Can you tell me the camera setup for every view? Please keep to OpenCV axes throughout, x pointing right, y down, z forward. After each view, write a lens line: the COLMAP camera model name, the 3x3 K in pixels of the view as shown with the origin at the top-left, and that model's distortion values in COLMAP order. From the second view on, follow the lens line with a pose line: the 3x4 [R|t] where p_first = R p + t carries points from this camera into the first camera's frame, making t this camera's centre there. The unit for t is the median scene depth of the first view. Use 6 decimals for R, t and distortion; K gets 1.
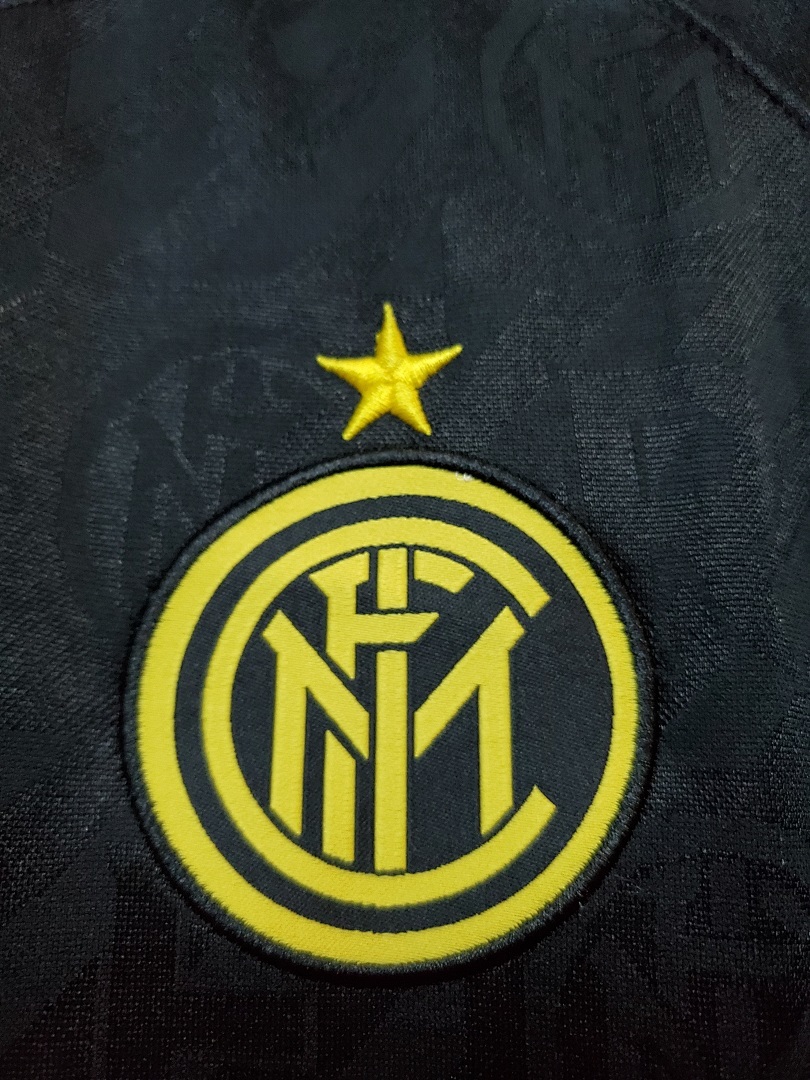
lens RADIAL K [[934.5, 0, 409.6], [0, 934.5, 538.9], [0, 0, 1]] dist [0.032553, 0.003760]
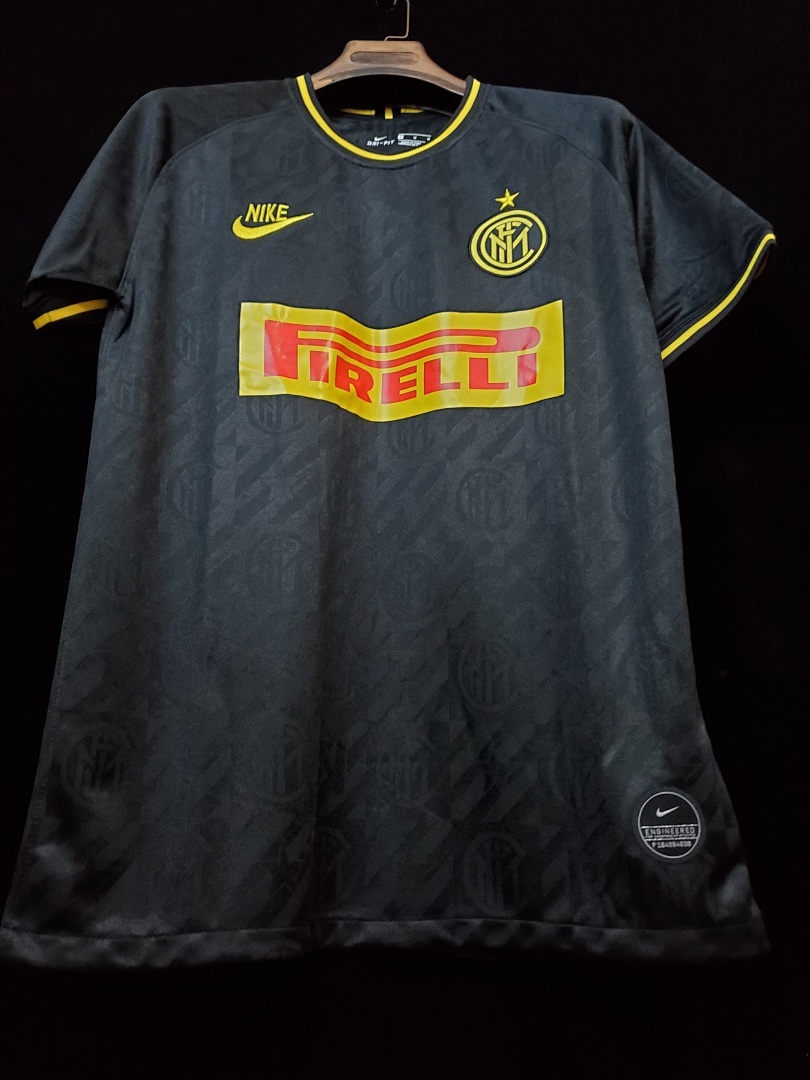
lens RADIAL K [[934.5, 0, 401.9], [0, 934.5, 542.7], [0, 0, 1]] dist [0.032553, 0.003760]
pose [[0.980530, -0.055928, -0.188235, 0.360670], [0.034397, 0.992680, -0.115768, 2.980560], [0.193332, 0.107040, 0.975277, -5.302026]]
